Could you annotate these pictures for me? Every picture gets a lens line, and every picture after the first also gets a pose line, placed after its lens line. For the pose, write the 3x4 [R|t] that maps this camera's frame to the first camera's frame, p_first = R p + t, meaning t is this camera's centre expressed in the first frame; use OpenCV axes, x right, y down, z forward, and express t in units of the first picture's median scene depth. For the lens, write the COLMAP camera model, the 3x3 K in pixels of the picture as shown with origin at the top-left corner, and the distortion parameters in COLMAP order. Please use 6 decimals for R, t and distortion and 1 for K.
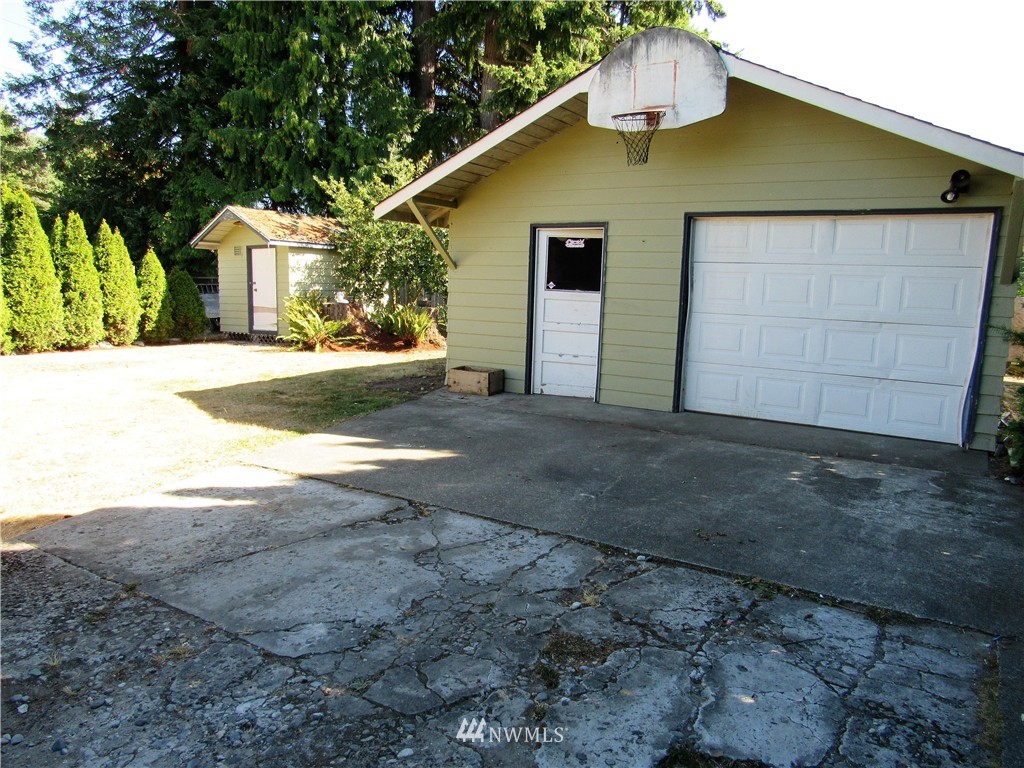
lens RADIAL K [[753.6, 0, 512.0], [0, 753.6, 384.0], [0, 0, 1]] dist [-0.005496, -0.004064]
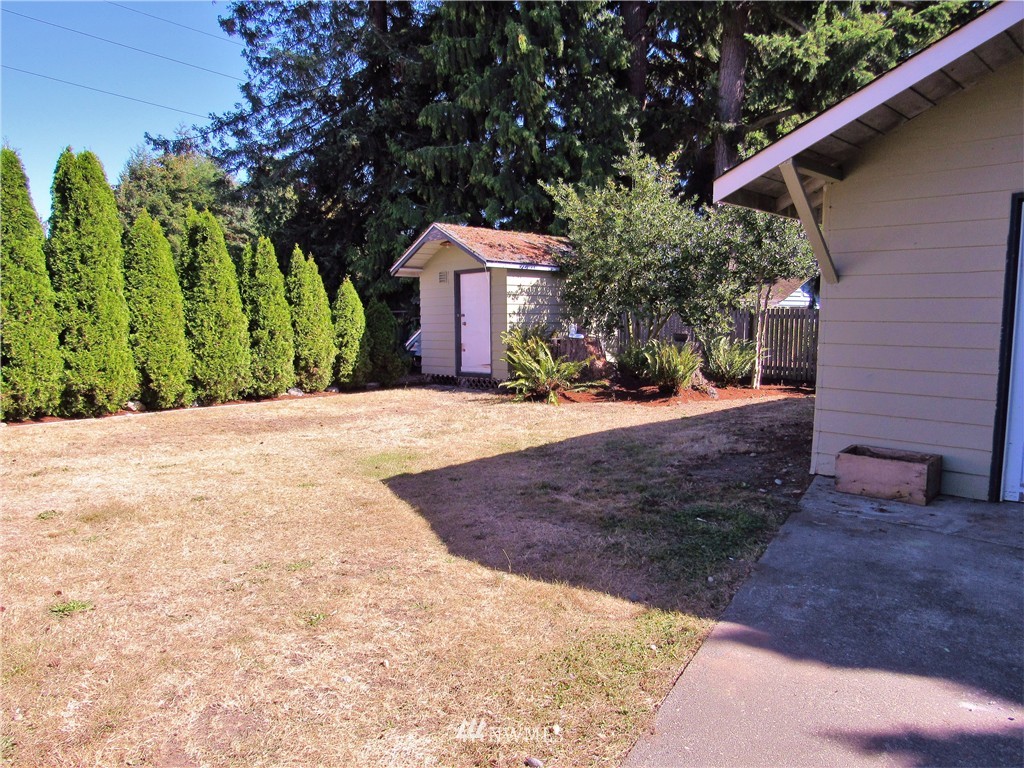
lens RADIAL K [[753.6, 0, 512.0], [0, 753.6, 384.0], [0, 0, 1]] dist [-0.005496, -0.004064]
pose [[0.976622, -0.003503, -0.214935, -0.126627], [-0.004835, 0.999256, -0.038257, -0.030758], [0.214909, 0.038402, 0.975879, 0.234854]]
